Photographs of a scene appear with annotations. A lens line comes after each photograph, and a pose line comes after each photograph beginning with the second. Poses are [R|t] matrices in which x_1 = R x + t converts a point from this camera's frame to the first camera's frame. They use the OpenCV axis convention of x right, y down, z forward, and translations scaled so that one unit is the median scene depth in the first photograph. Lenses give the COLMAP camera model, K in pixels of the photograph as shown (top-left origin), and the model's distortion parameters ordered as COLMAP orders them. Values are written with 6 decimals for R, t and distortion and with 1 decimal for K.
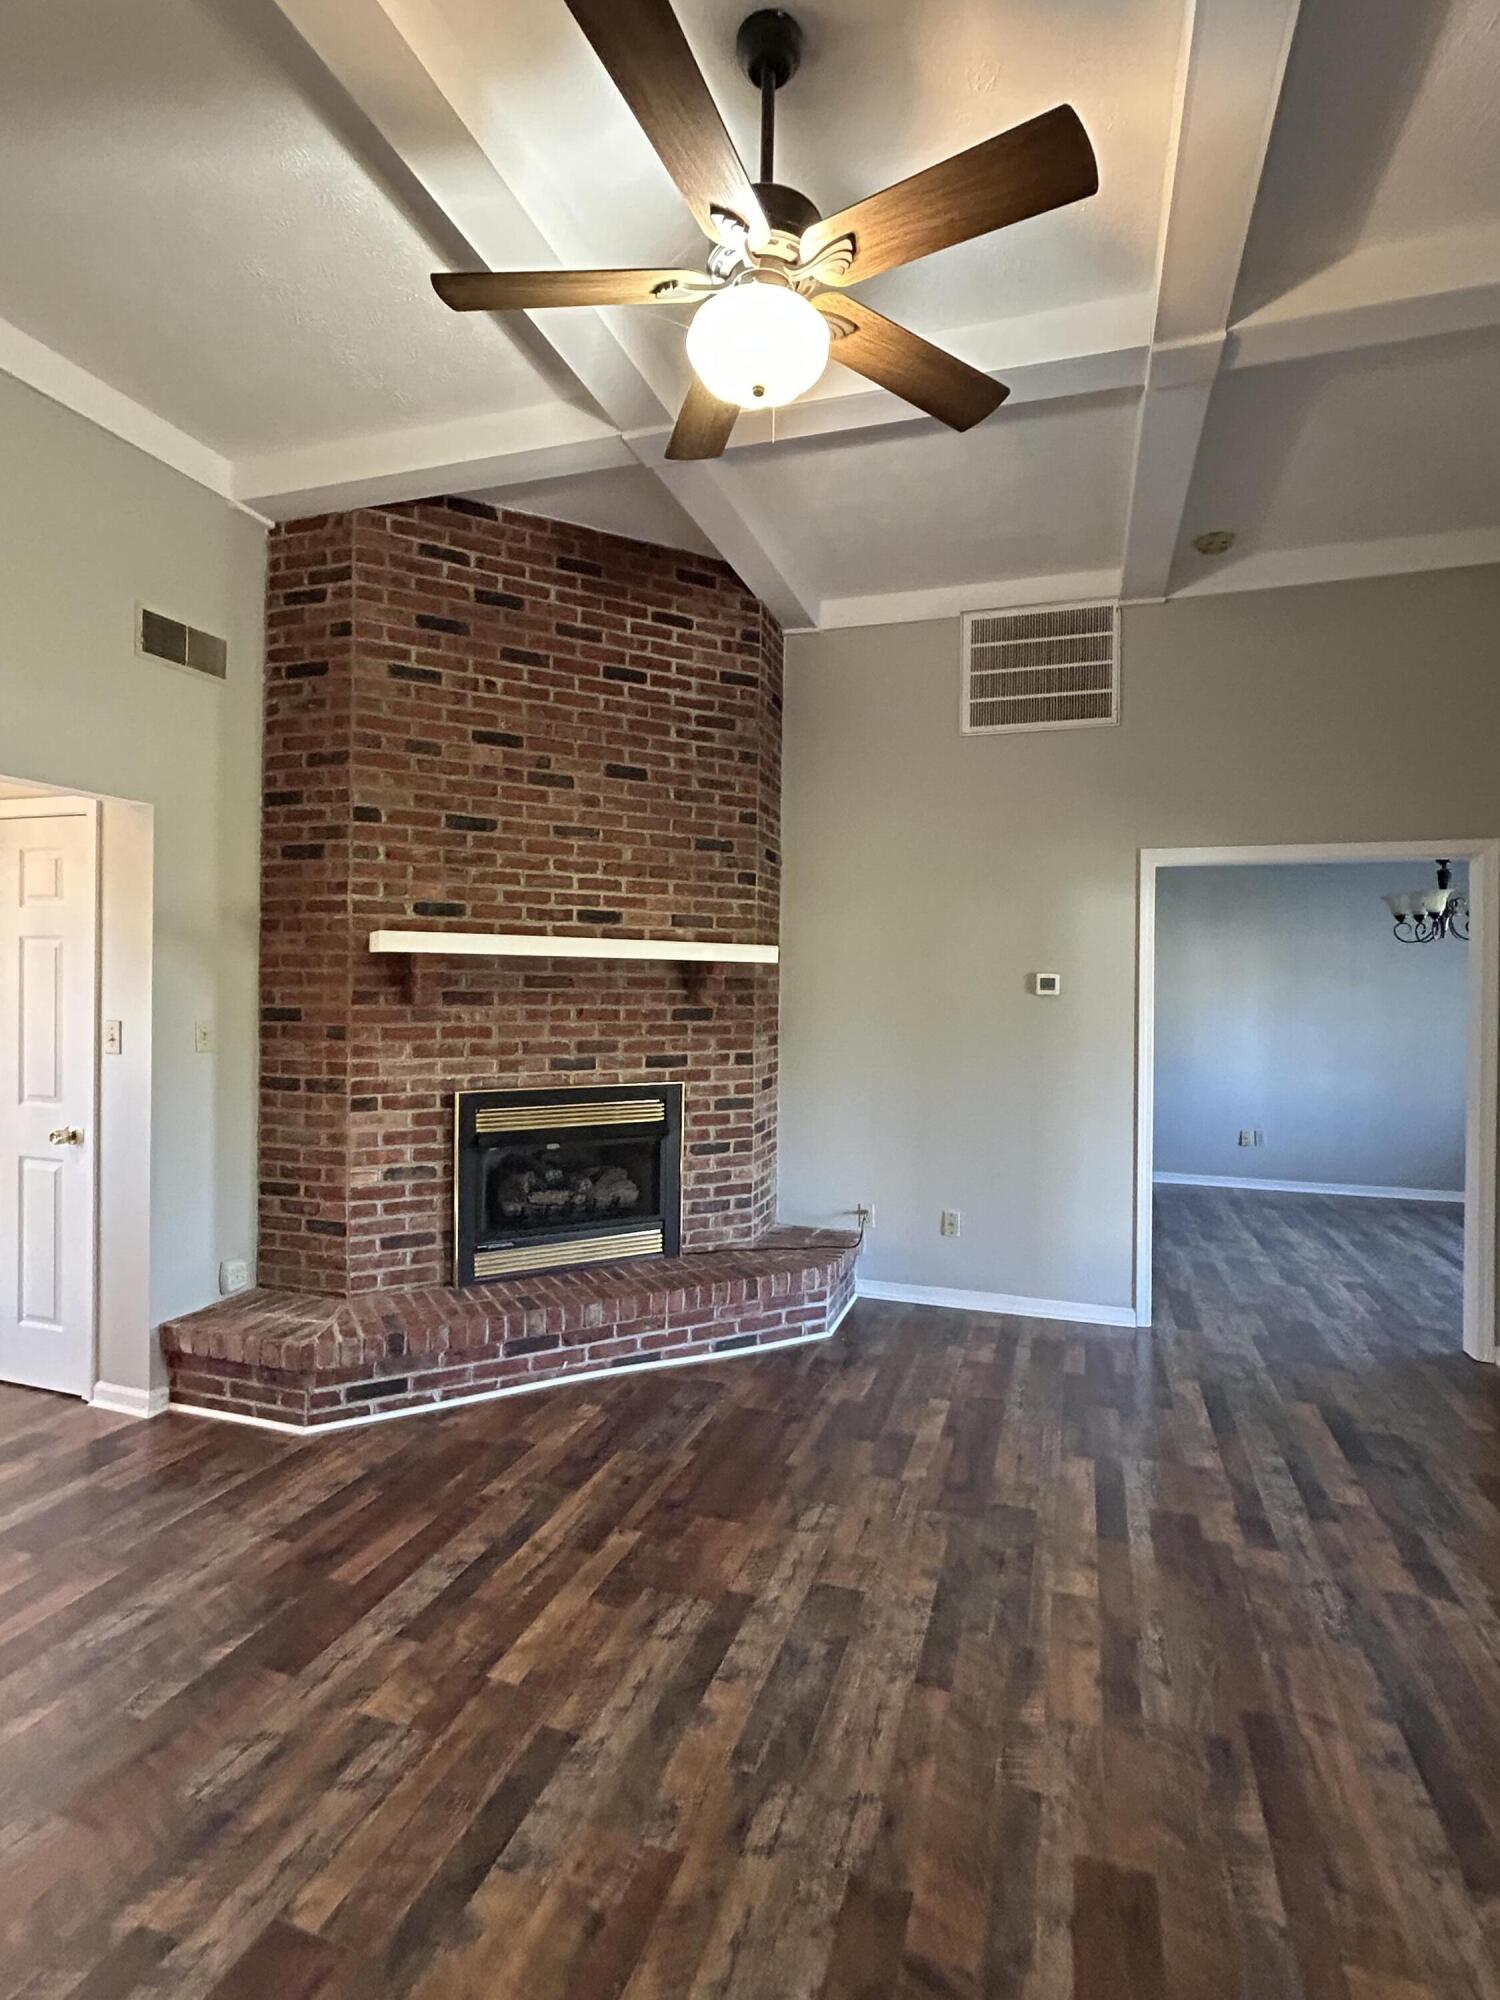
lens RADIAL K [[989.9, 0, 751.1], [0, 989.9, 994.6], [0, 0, 1]] dist [0.000083, 0.001164]
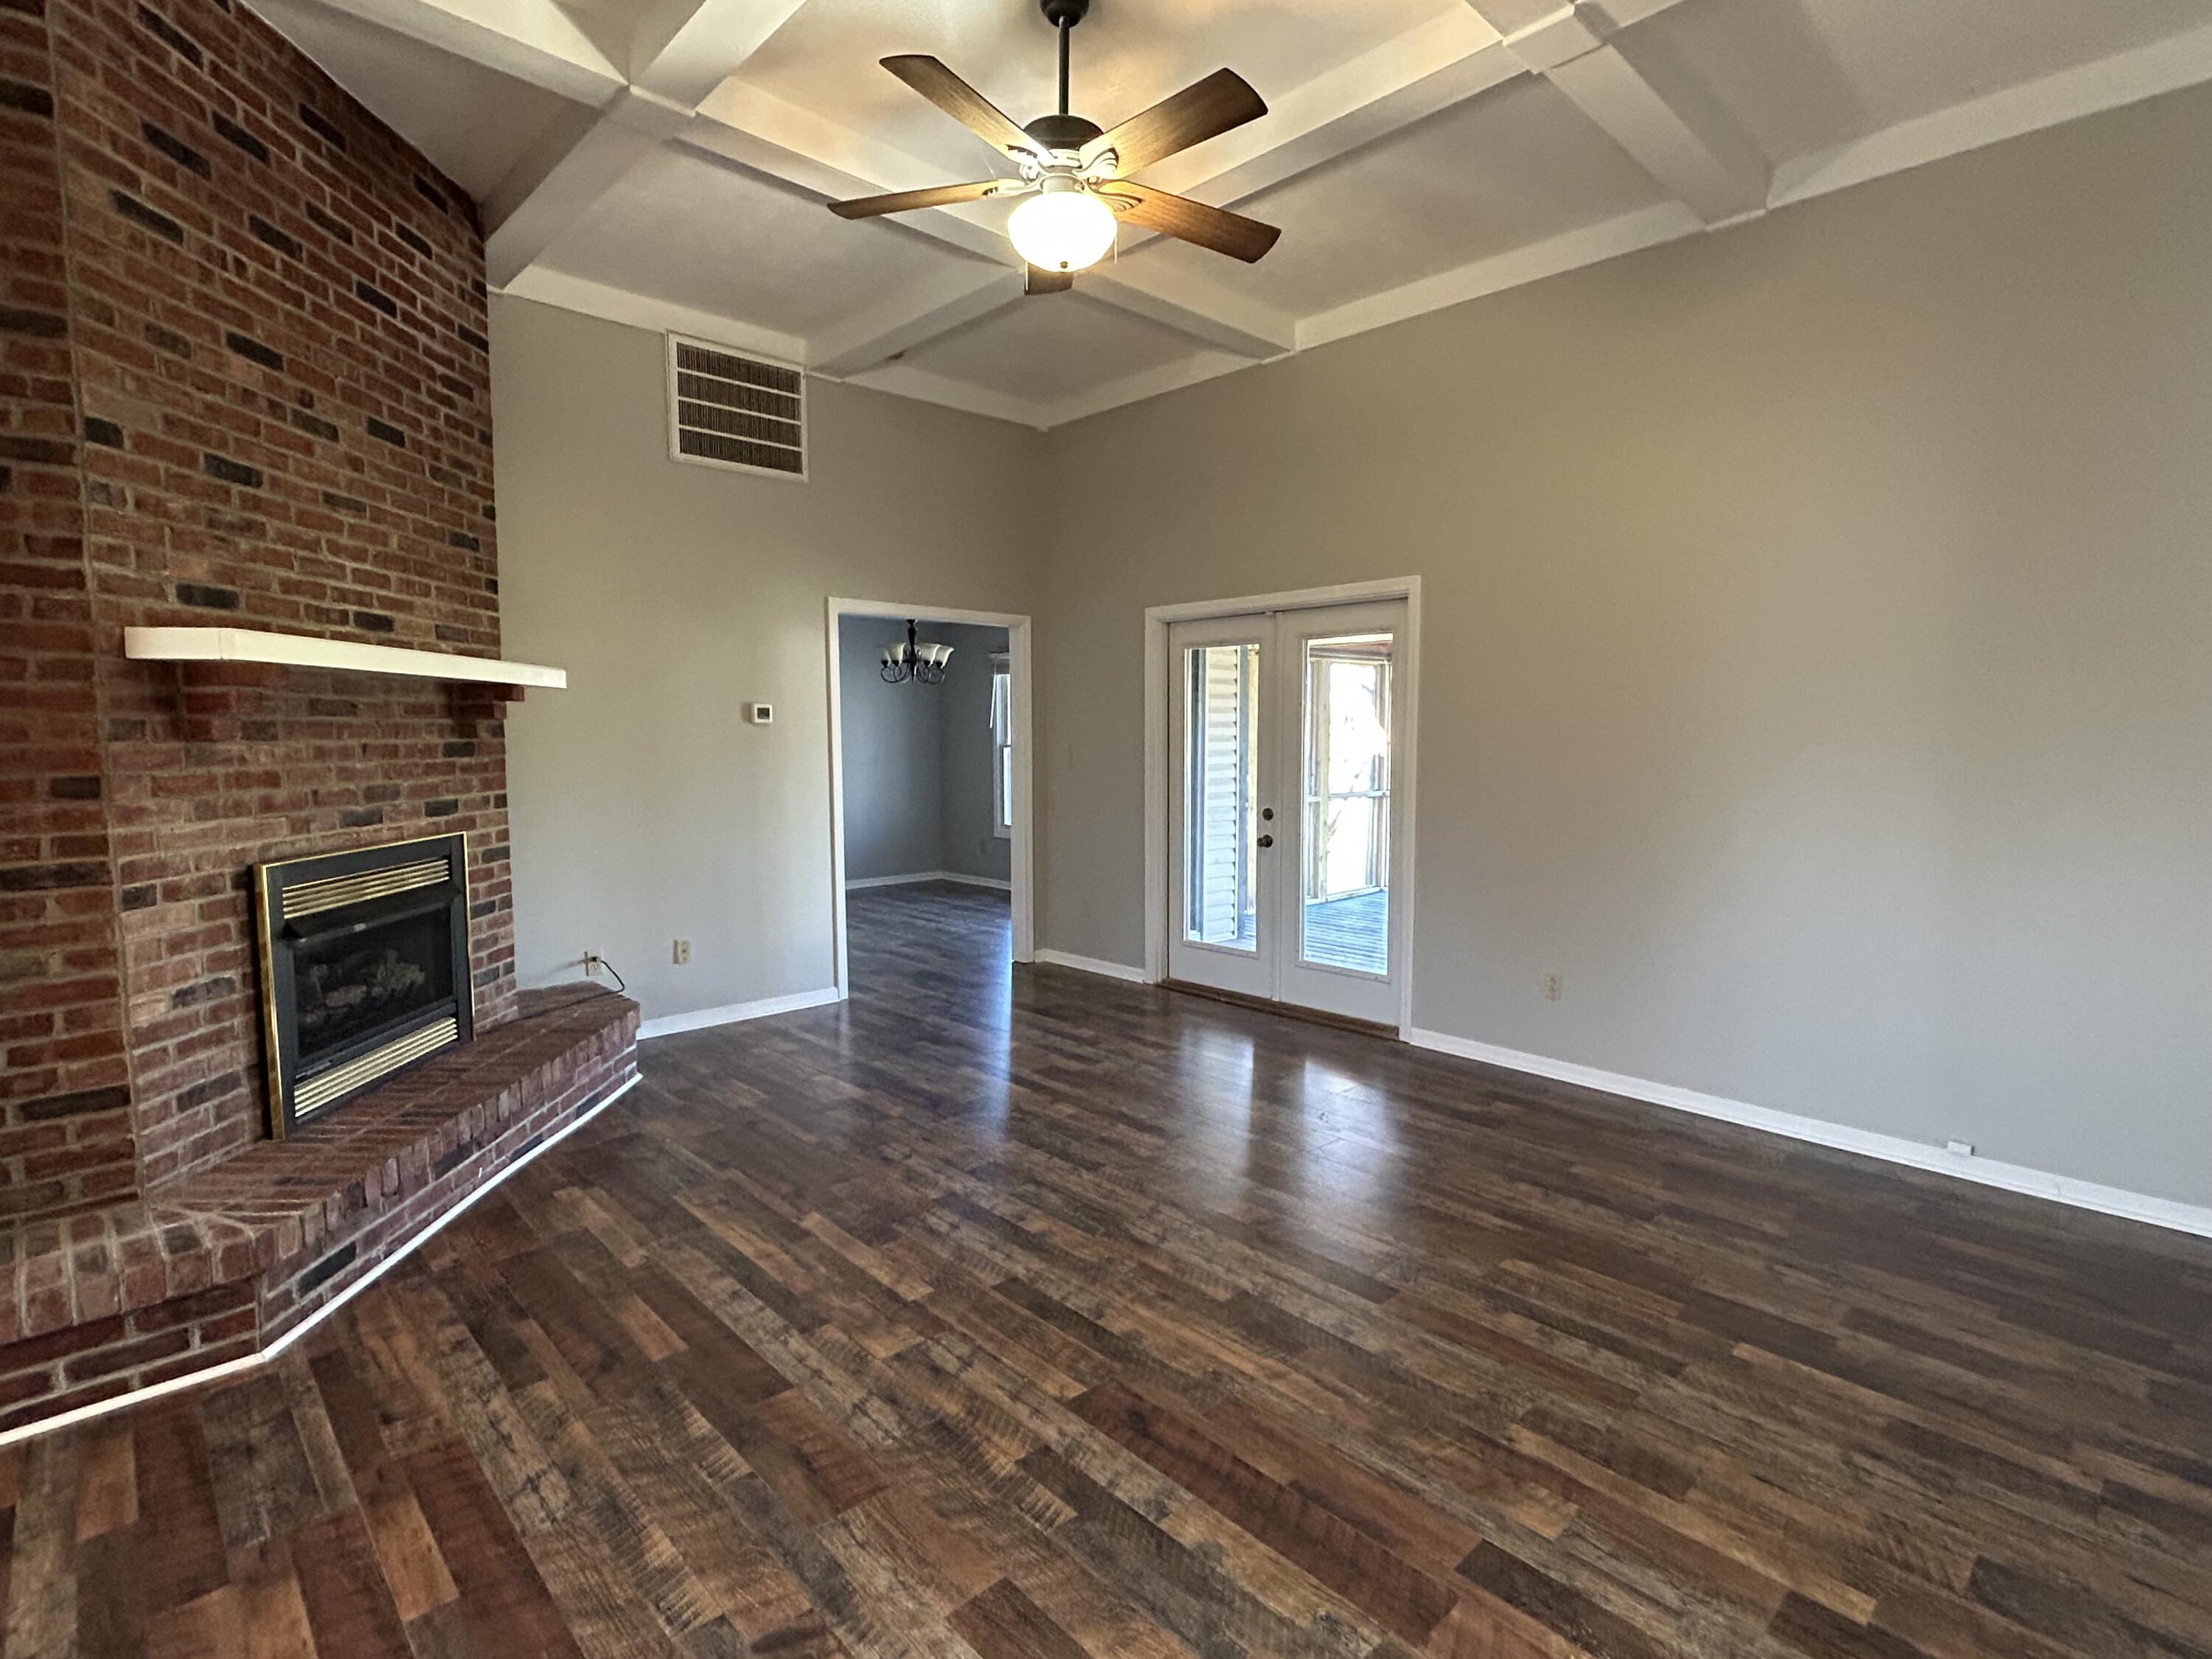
lens RADIAL K [[1094.8, 0, 1104.7], [0, 1094.8, 829.1], [0, 0, 1]] dist [0.000083, 0.001164]
pose [[0.473158, -0.090441, 0.876323, -0.681364], [0.013602, 0.995348, 0.095380, 0.007439], [-0.880873, -0.033210, 0.472187, 0.111504]]
